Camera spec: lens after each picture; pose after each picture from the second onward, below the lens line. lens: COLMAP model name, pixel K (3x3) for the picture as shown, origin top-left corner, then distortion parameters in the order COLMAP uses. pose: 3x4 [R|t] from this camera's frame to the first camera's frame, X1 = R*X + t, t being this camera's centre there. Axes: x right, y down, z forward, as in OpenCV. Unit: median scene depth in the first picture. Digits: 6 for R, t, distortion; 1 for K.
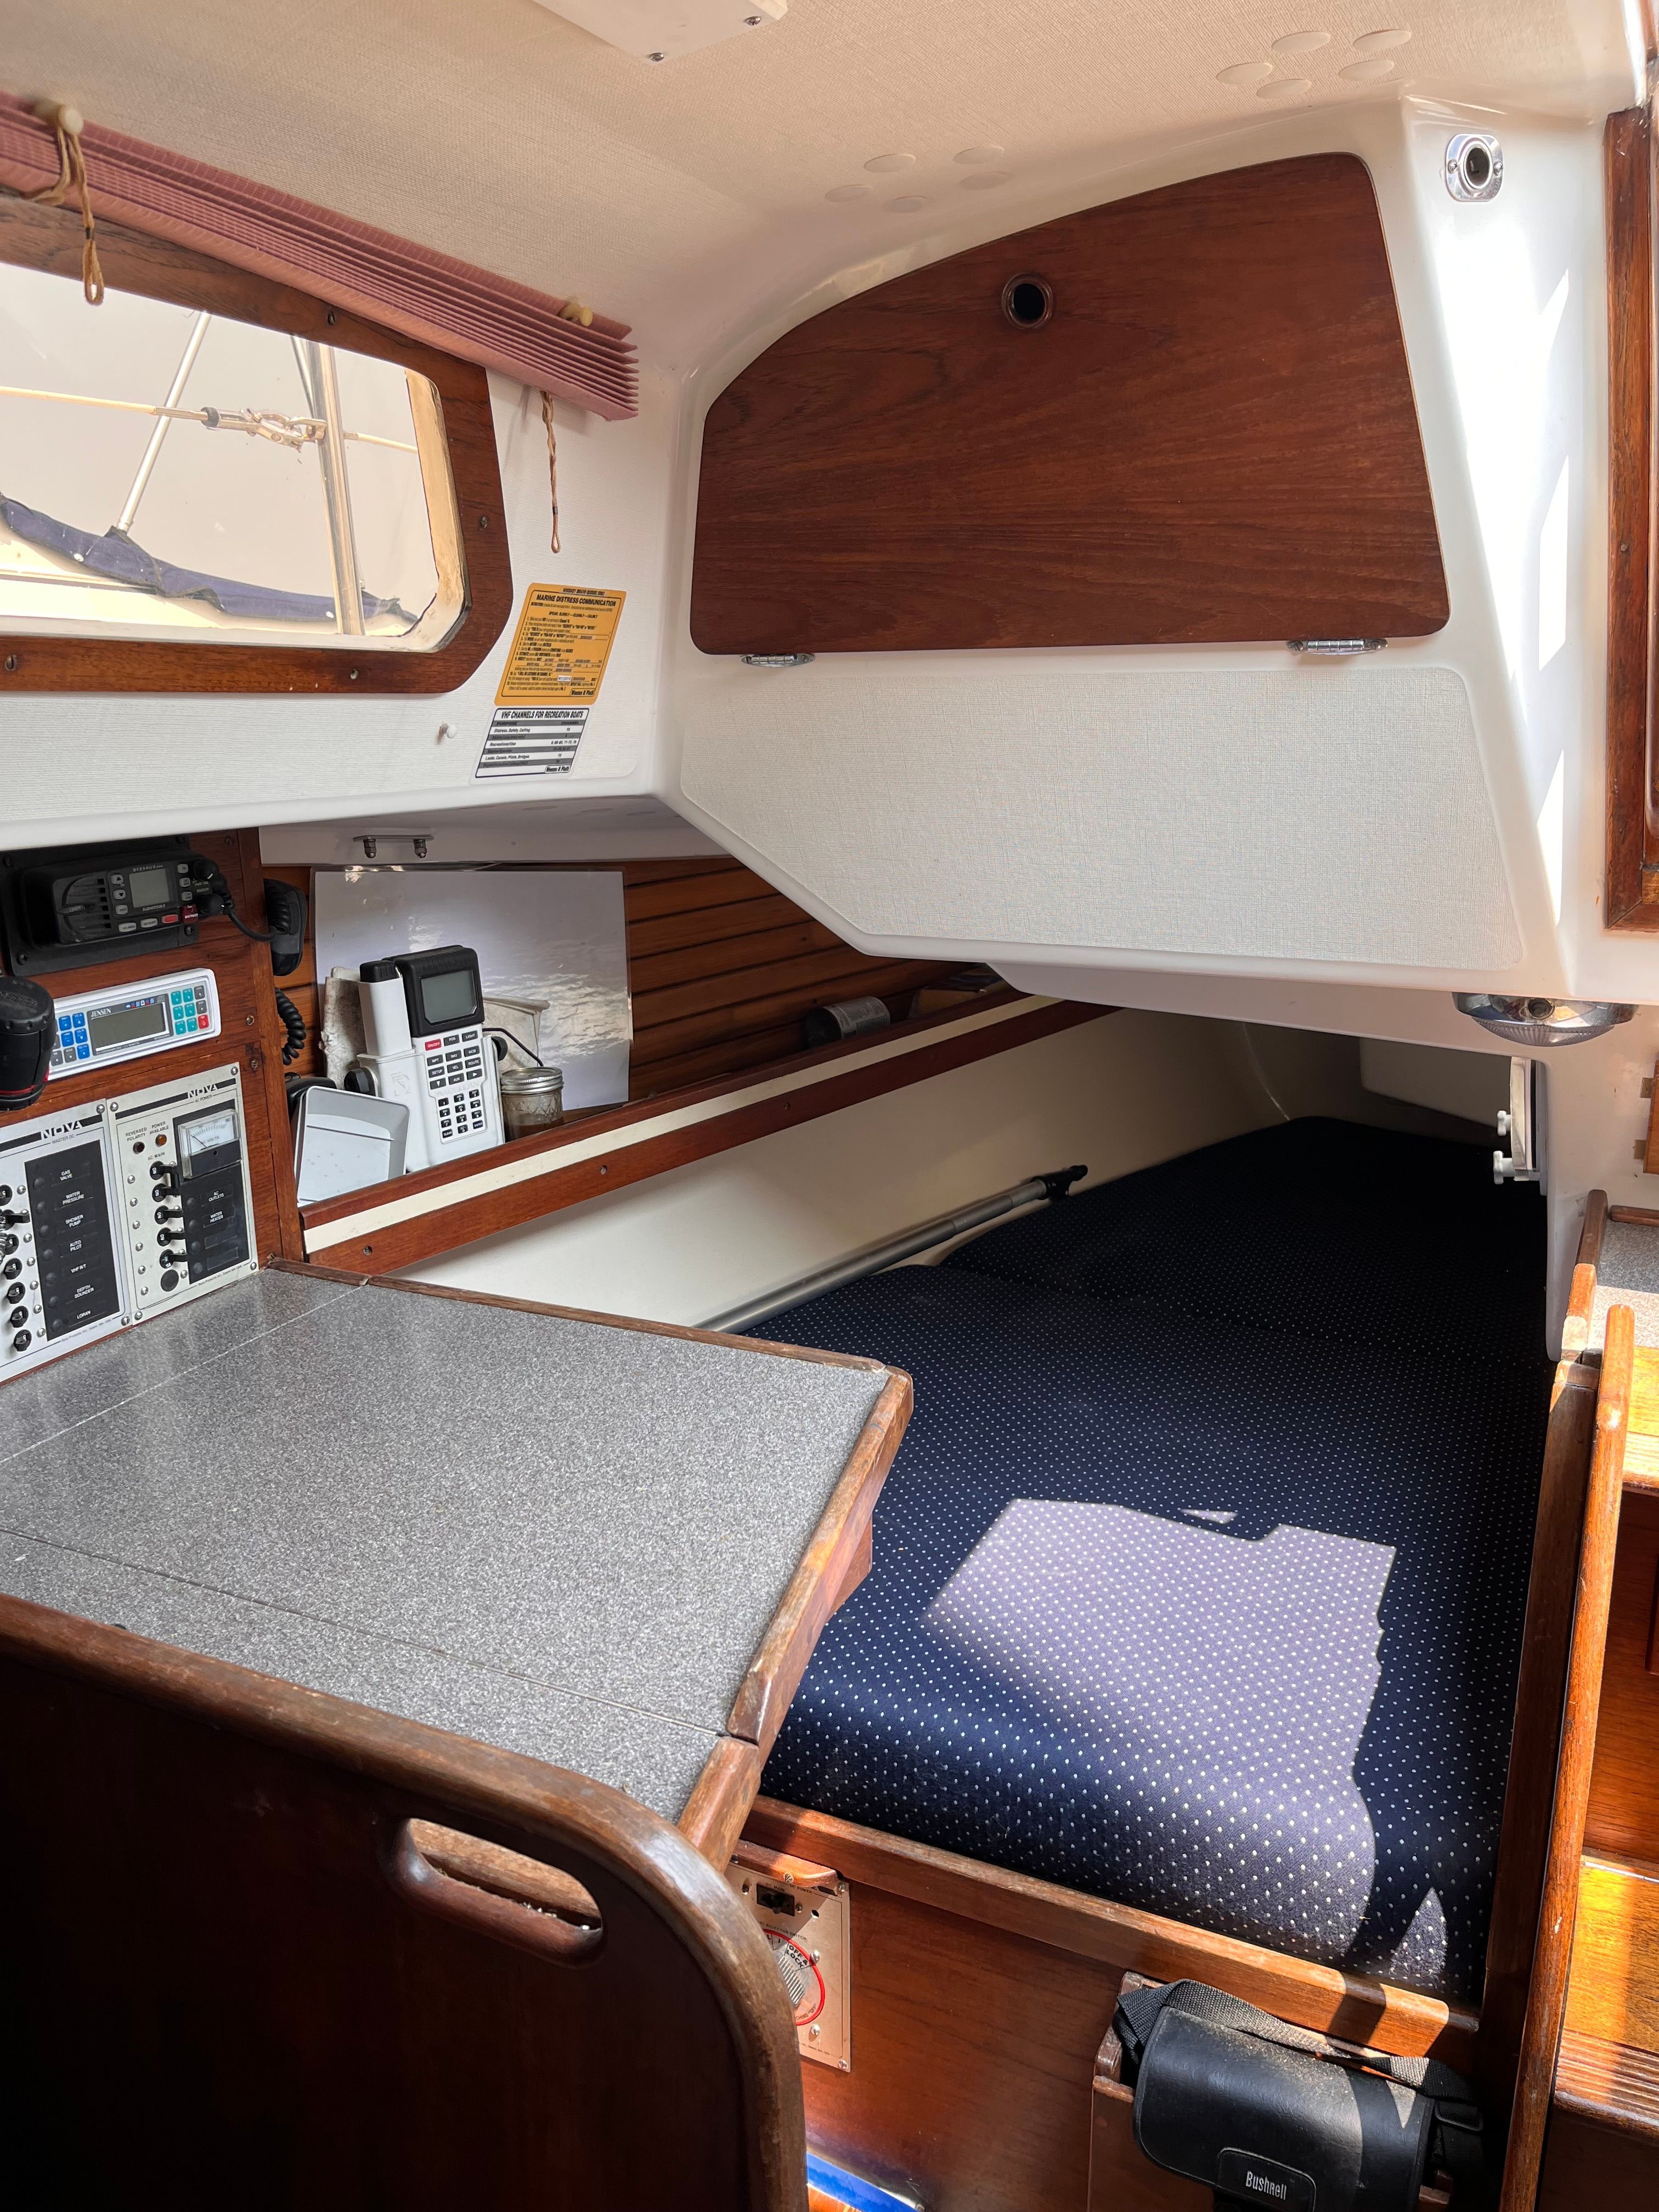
lens RADIAL K [[1682.9, 0, 810.3], [0, 1682.9, 1113.3], [0, 0, 1]] dist [0.052052, -0.079120]
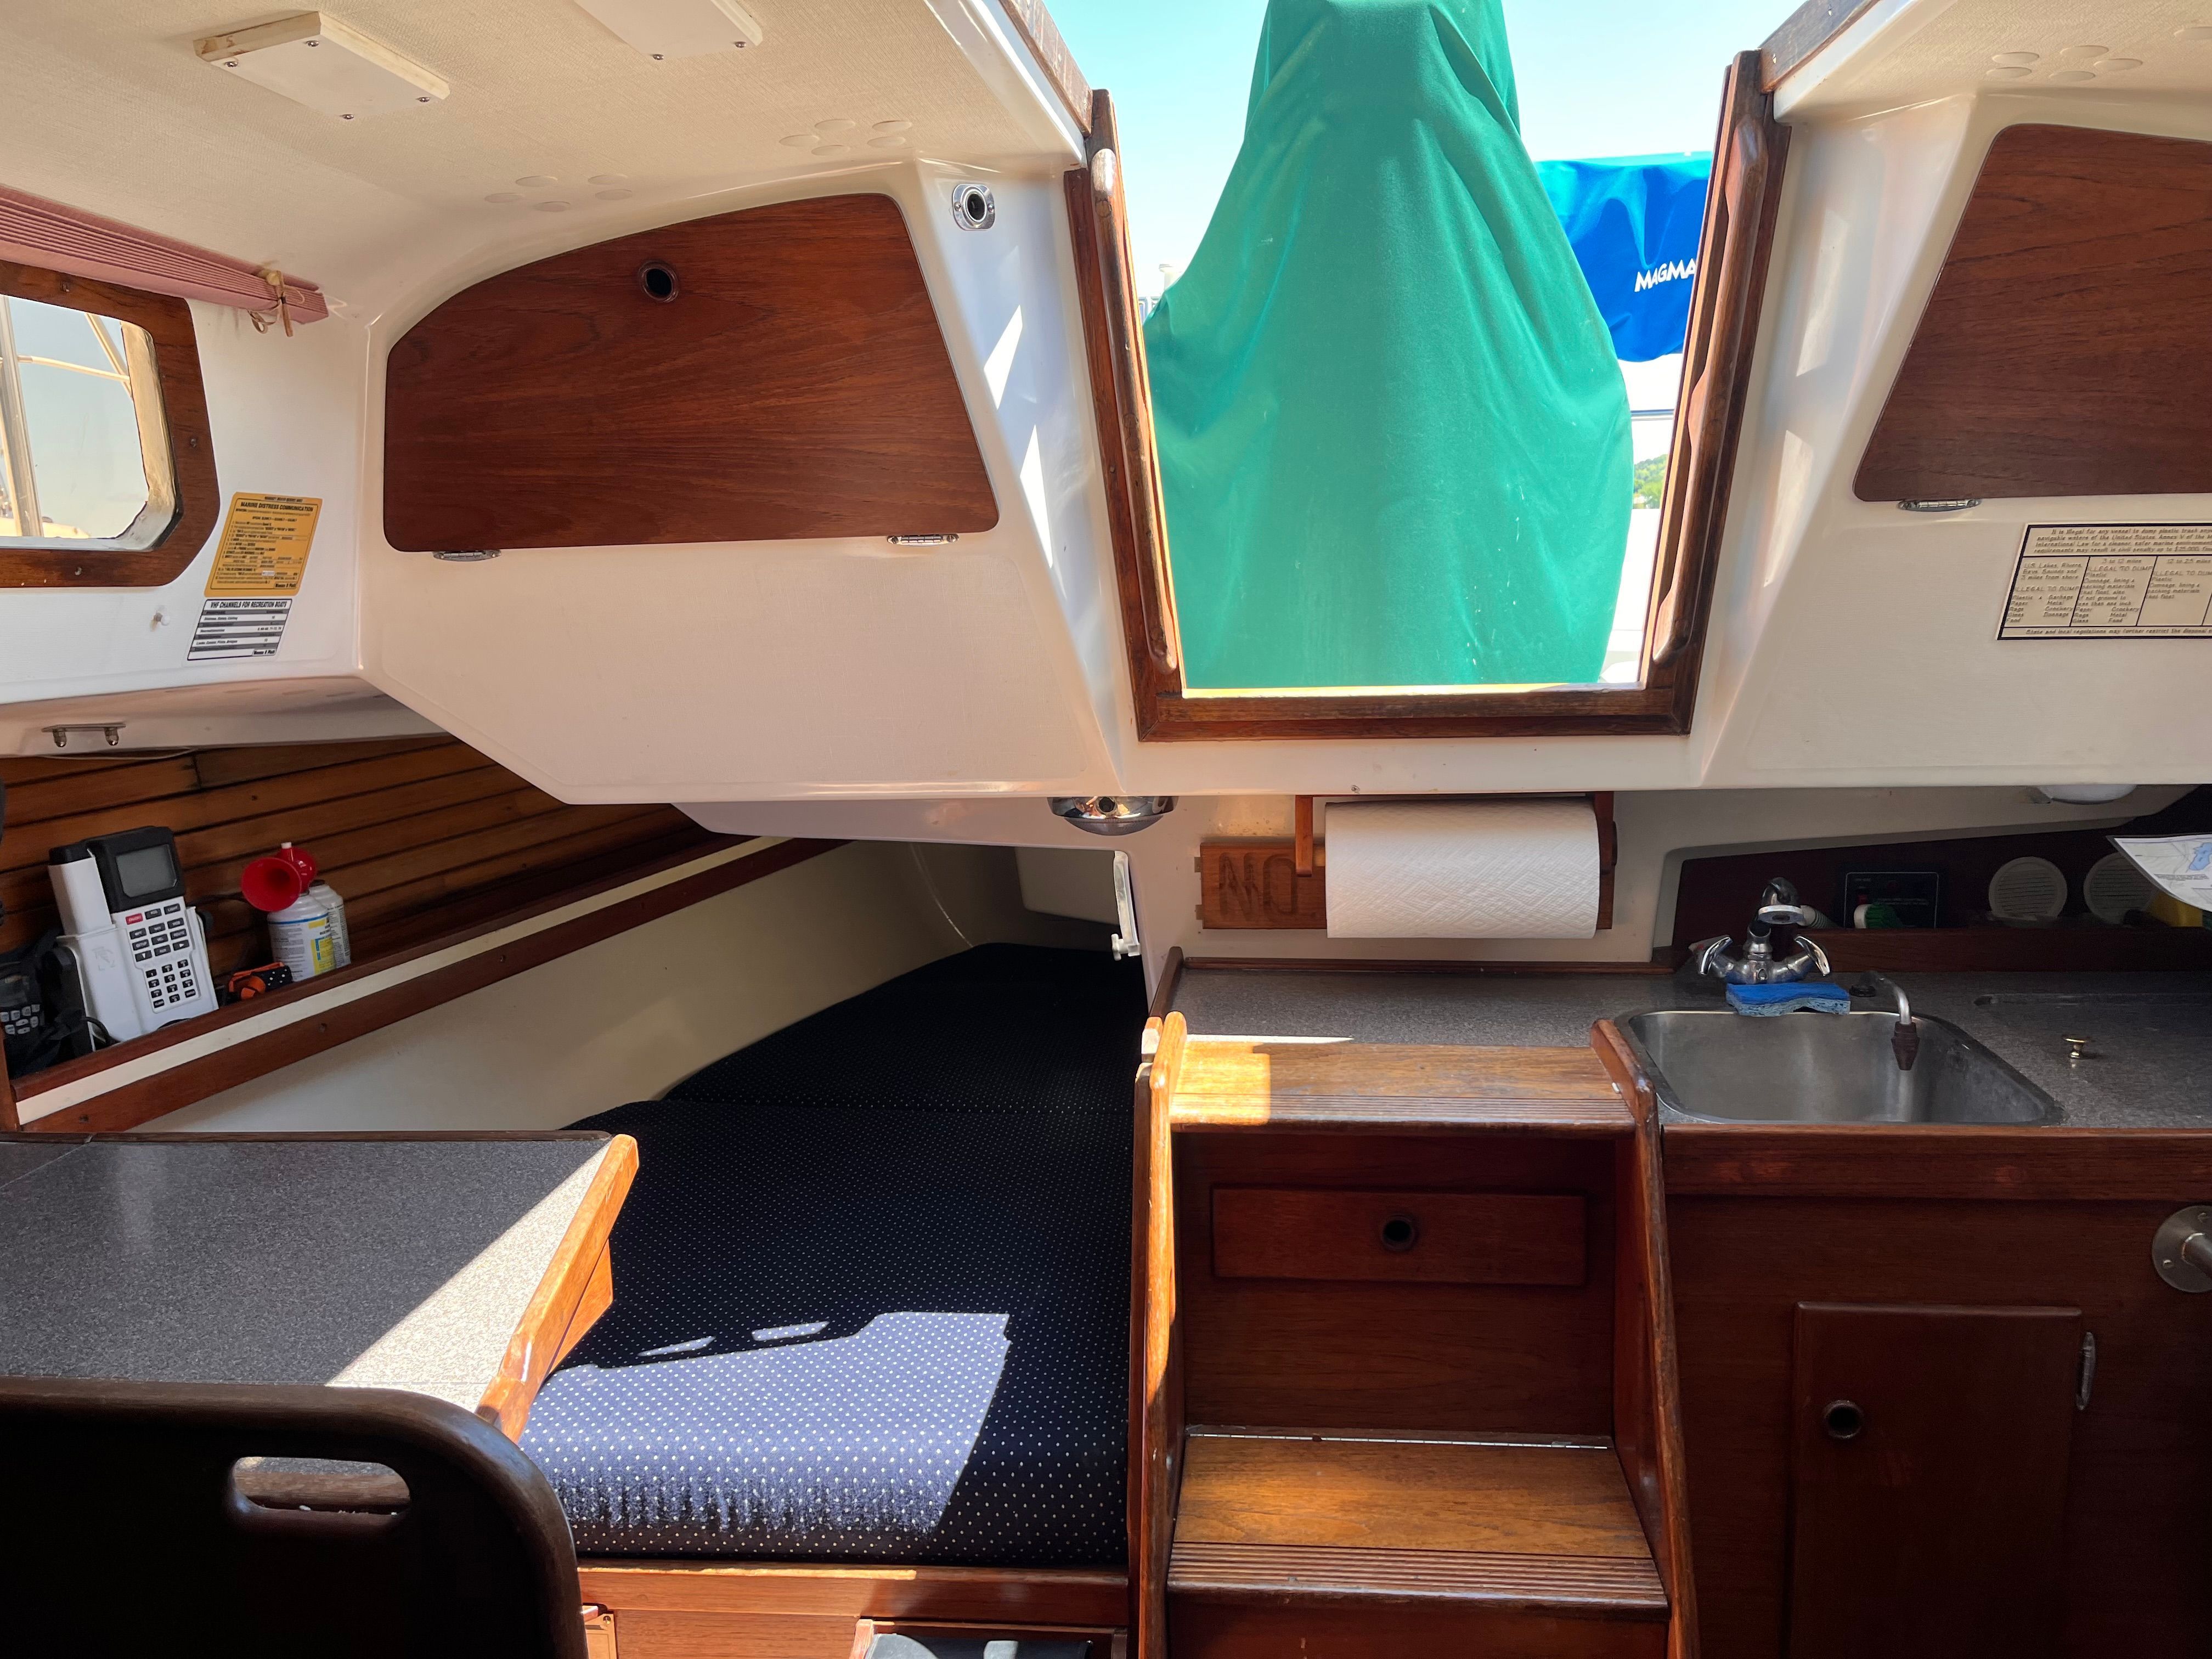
lens RADIAL K [[1682.9, 0, 1127.1], [0, 1682.9, 825.1], [0, 0, 1]] dist [0.052052, -0.079120]
pose [[0.936106, -0.070751, 0.344528, -0.010532], [0.106553, 0.990573, -0.086092, 0.074076], [-0.335189, 0.117302, 0.934820, -0.253545]]
